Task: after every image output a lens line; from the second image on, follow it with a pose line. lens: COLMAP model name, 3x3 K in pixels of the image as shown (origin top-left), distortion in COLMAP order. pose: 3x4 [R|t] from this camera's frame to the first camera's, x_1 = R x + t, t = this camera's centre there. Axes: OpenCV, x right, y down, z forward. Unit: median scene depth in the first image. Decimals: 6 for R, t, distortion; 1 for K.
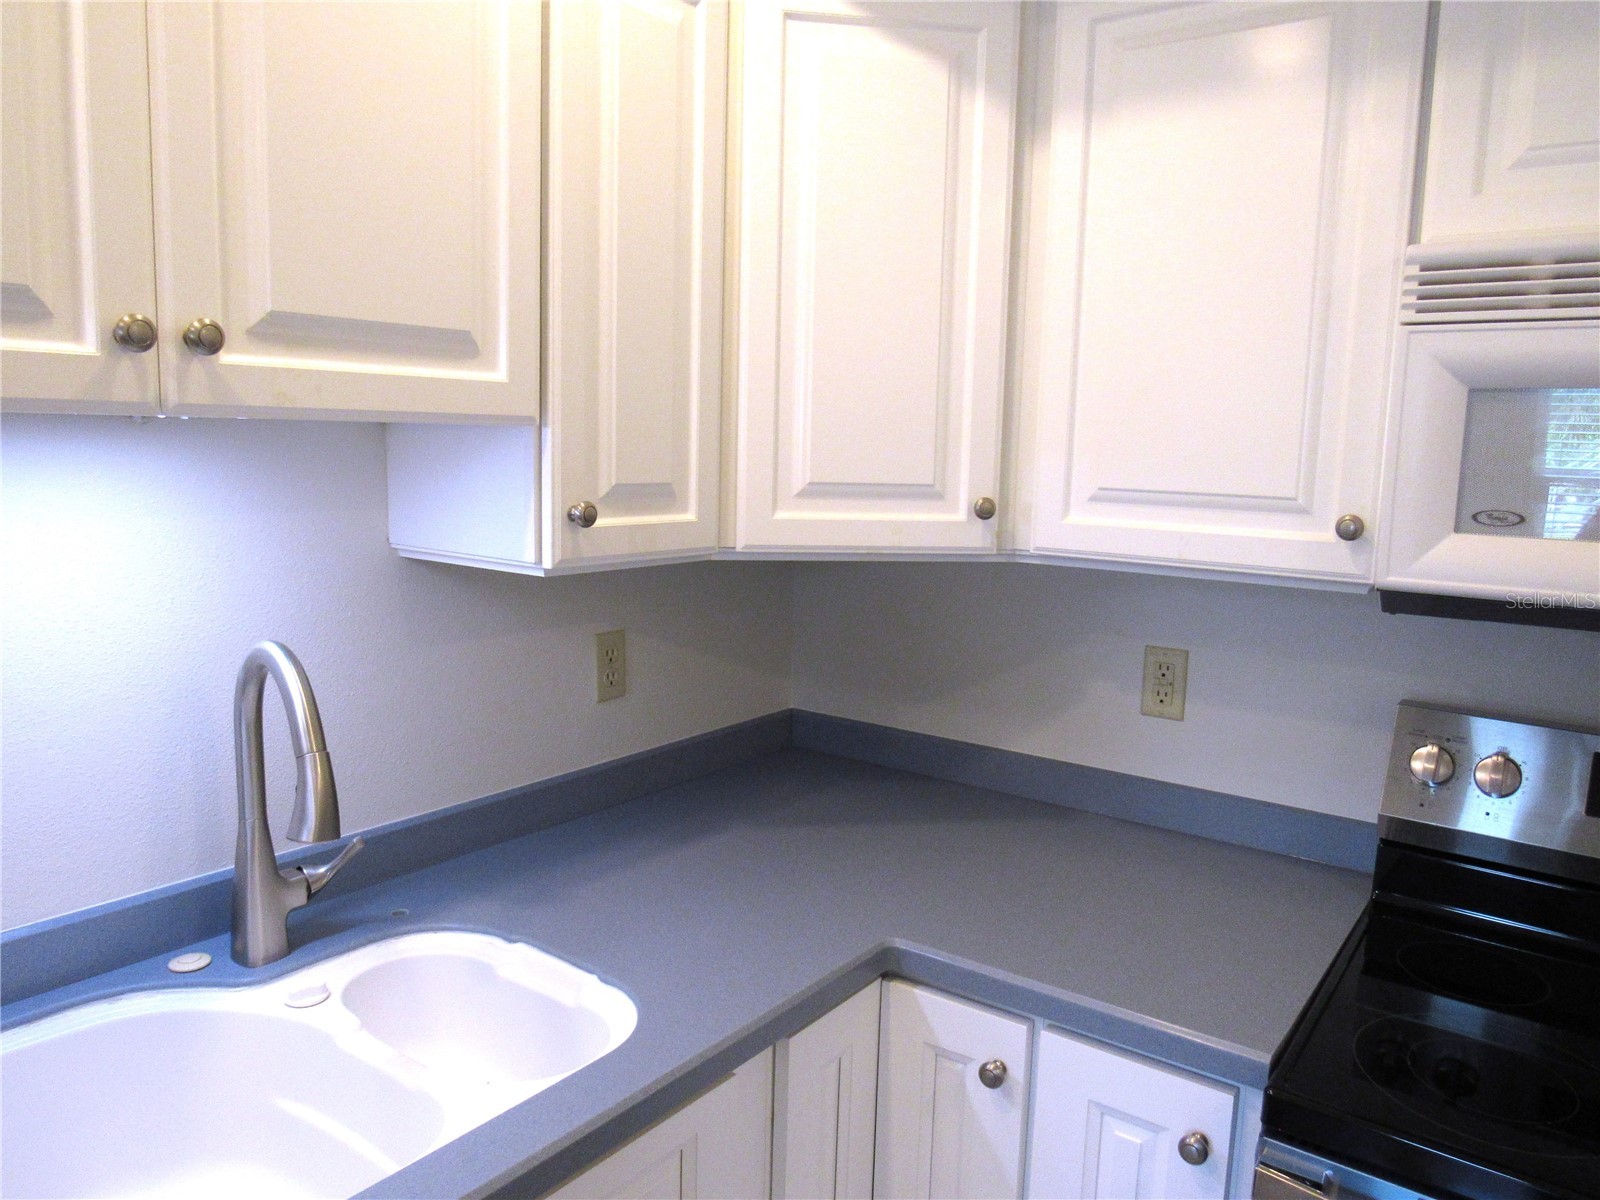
lens RADIAL K [[1147.9, 0, 788.2], [0, 1147.9, 597.1], [0, 0, 1]] dist [-0.024489, 0.004737]
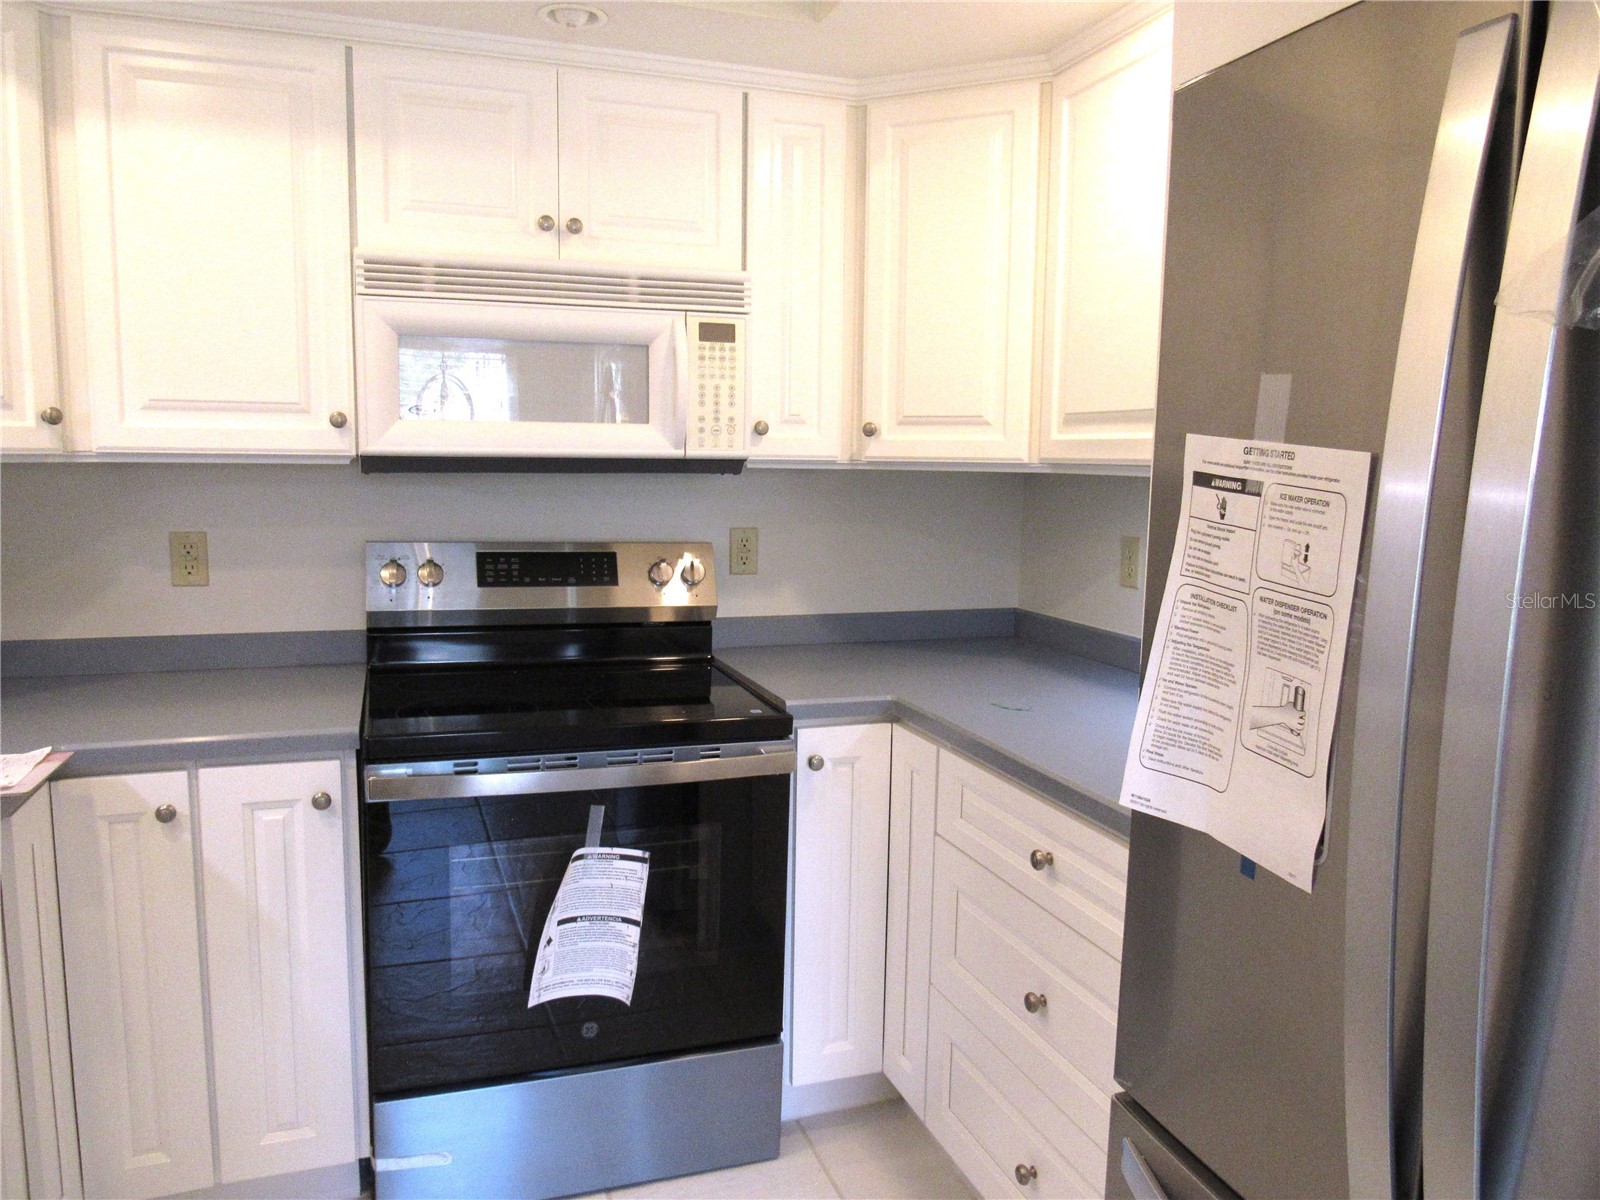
lens RADIAL K [[1143.6, 0, 796.1], [0, 1143.6, 611.5], [0, 0, 1]] dist [-0.006636, -0.002424]
pose [[0.560610, -0.131434, 0.817583, -0.483884], [0.113689, 0.990190, 0.081227, 0.144949], [-0.820239, 0.047414, 0.570053, -0.422965]]
